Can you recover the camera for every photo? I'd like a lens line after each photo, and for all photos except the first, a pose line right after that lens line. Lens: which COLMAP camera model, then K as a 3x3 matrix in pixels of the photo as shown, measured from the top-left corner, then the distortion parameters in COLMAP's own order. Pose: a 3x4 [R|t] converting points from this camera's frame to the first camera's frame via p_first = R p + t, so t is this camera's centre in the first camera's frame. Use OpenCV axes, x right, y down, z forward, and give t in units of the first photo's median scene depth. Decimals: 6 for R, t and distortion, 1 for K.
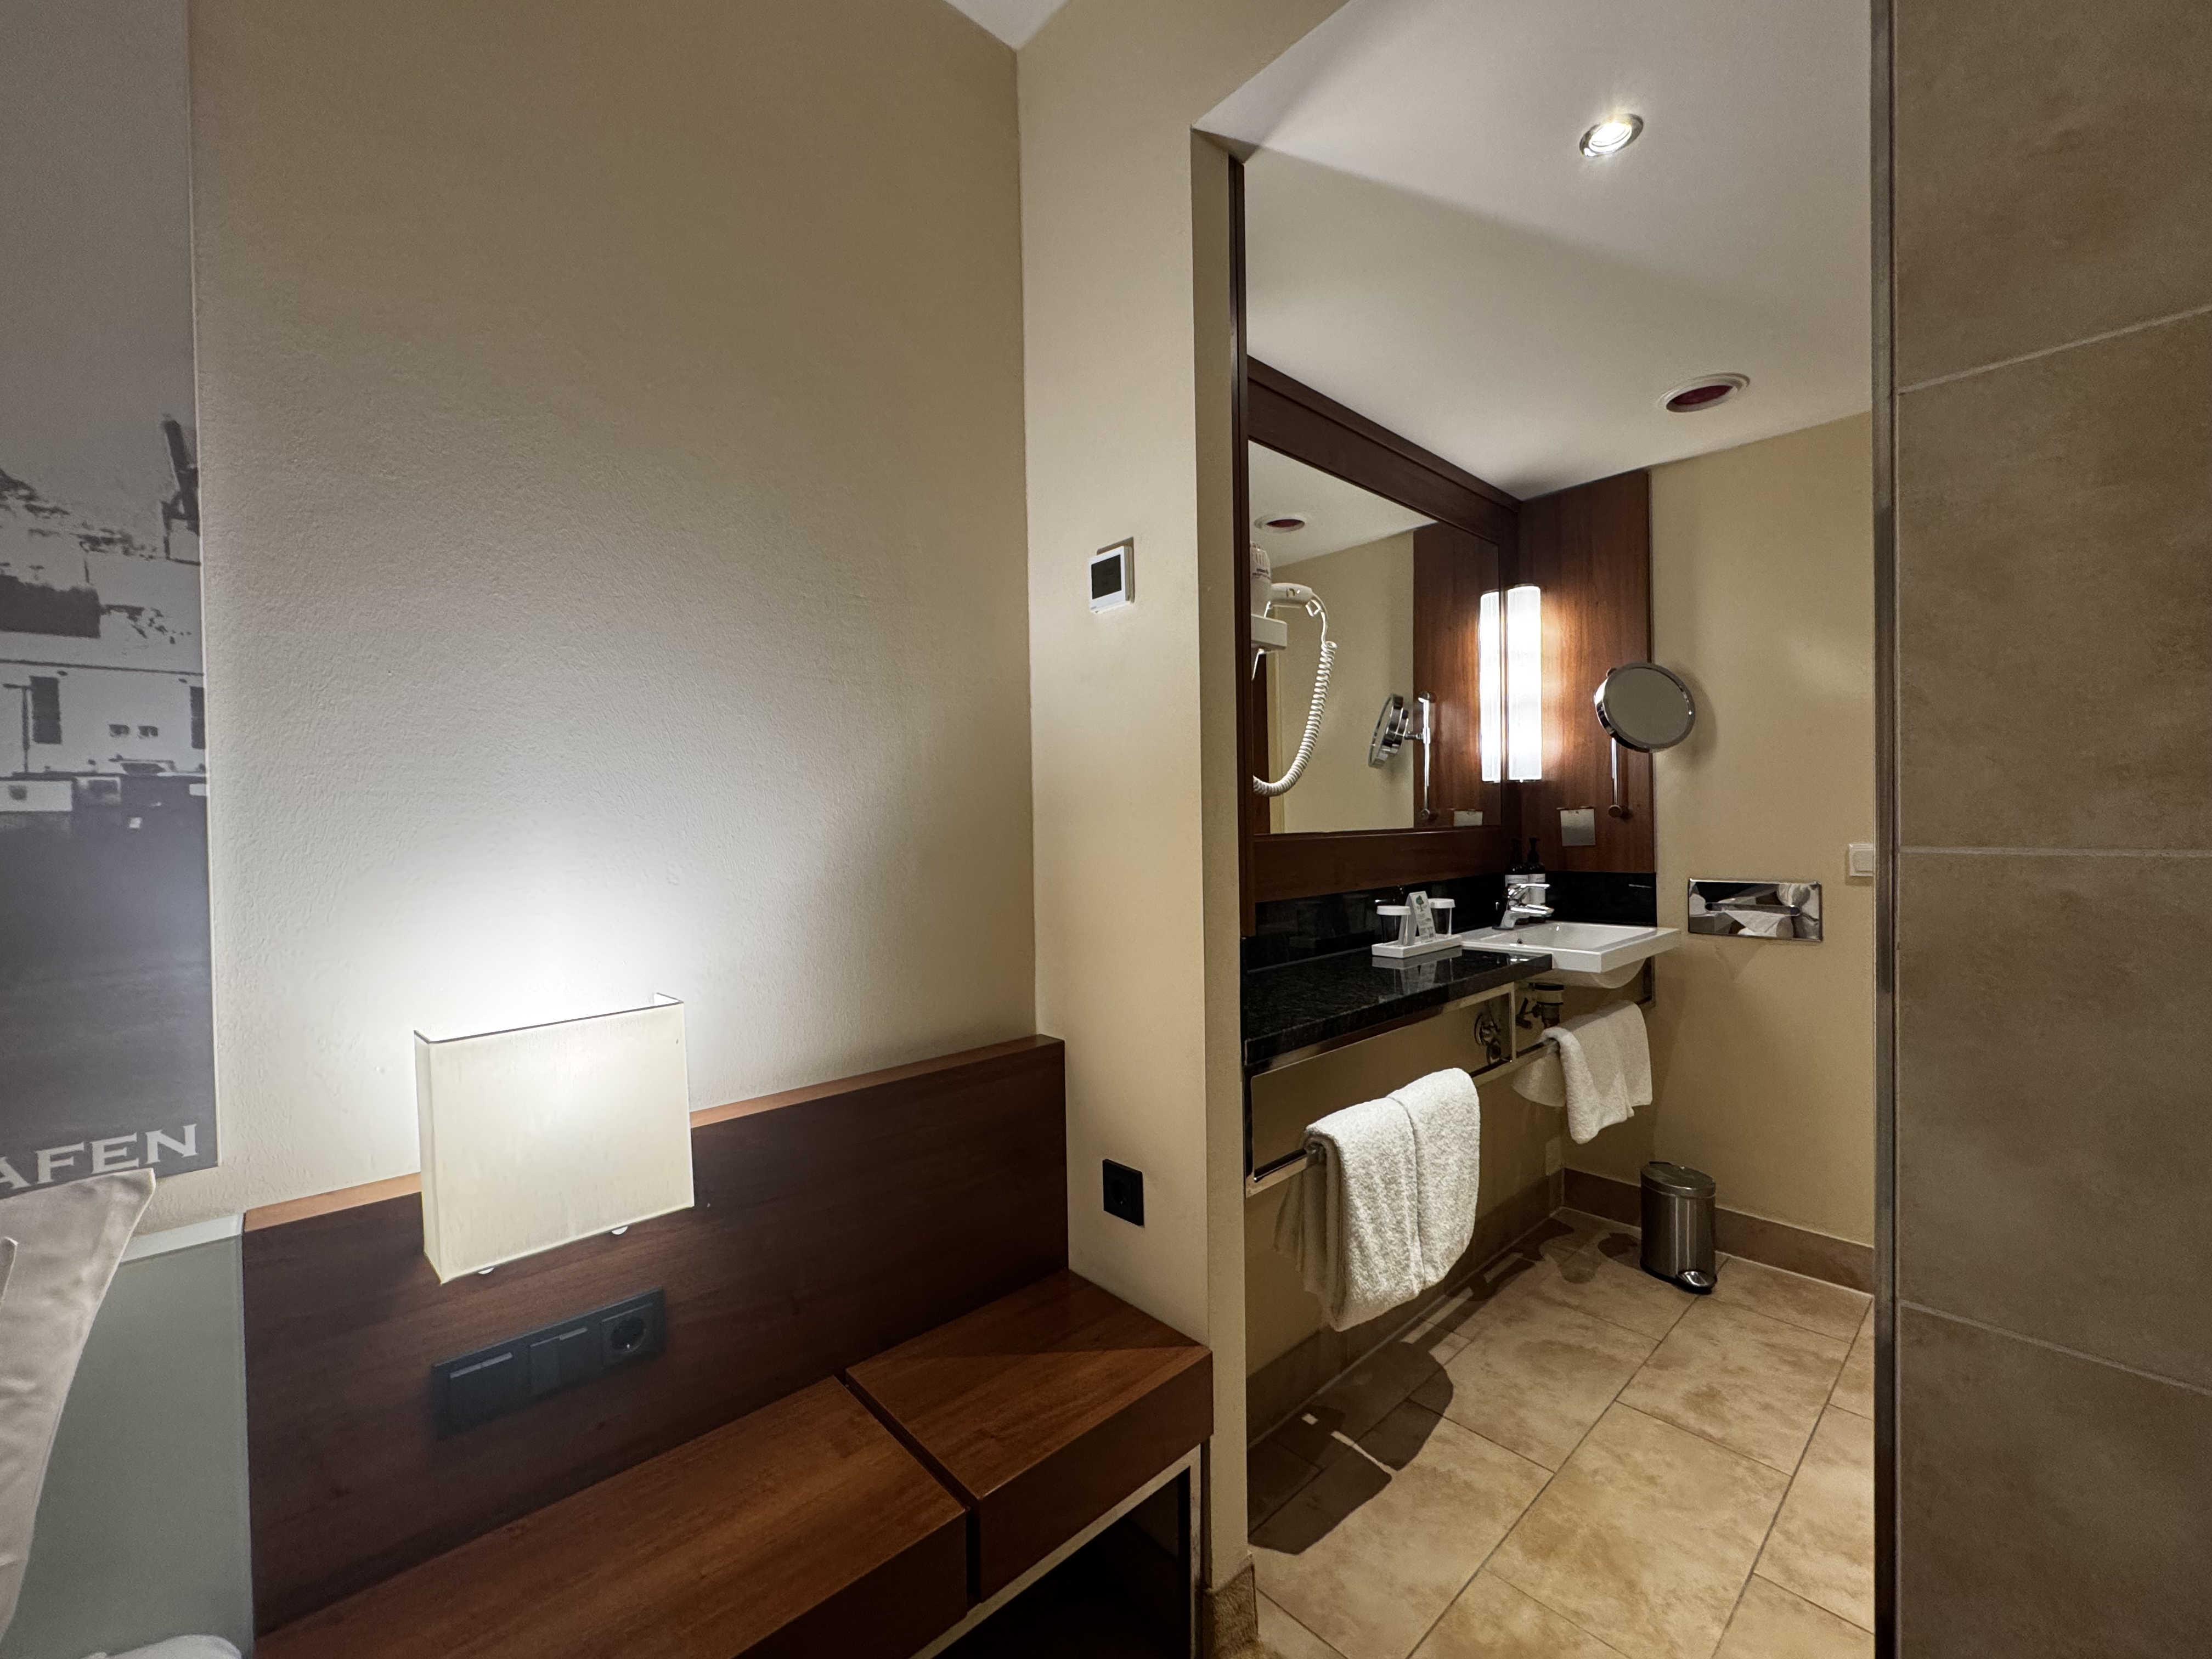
lens RADIAL K [[891.3, 0, 1102.9], [0, 891.3, 830.3], [0, 0, 1]] dist [-0.003500, 0.000557]
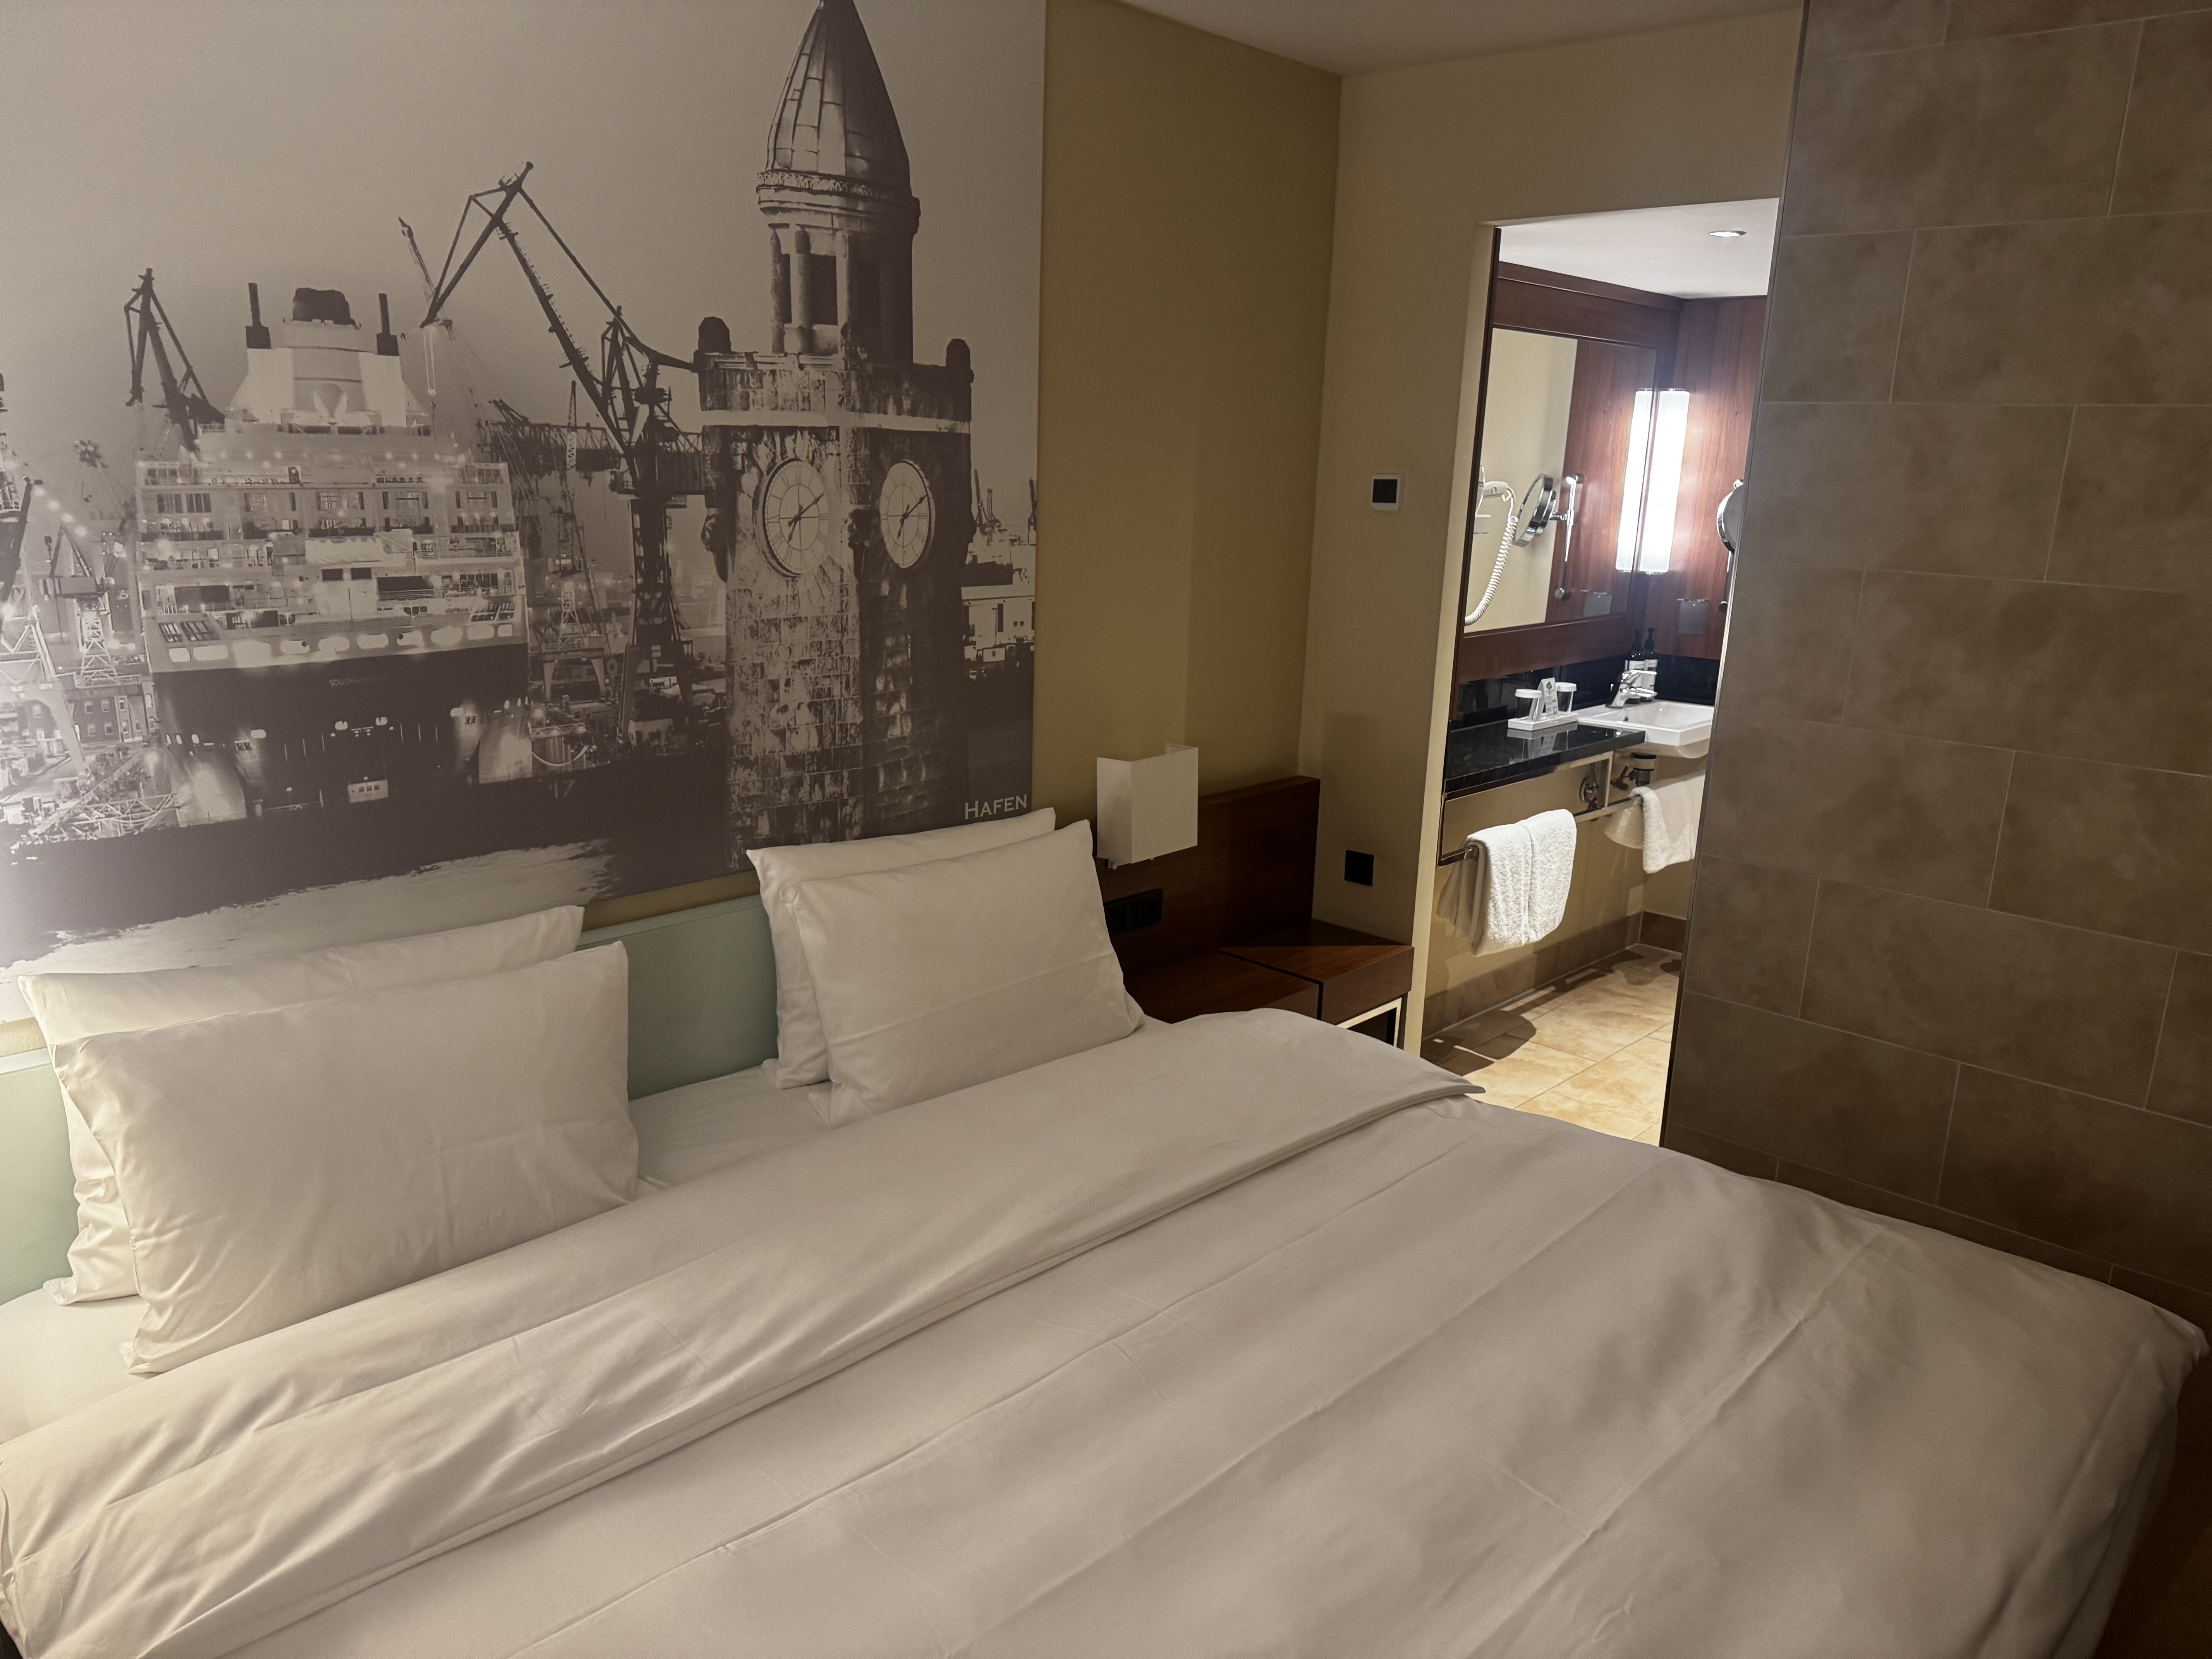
lens RADIAL K [[1545.0, 0, 1103.3], [0, 1545.0, 838.9], [0, 0, 1]] dist [0.073358, -0.076474]
pose [[0.996217, 0.025244, 0.083149, -0.525410], [-0.043880, 0.972053, 0.230623, -0.220758], [-0.075004, -0.233399, 0.969484, -1.324274]]
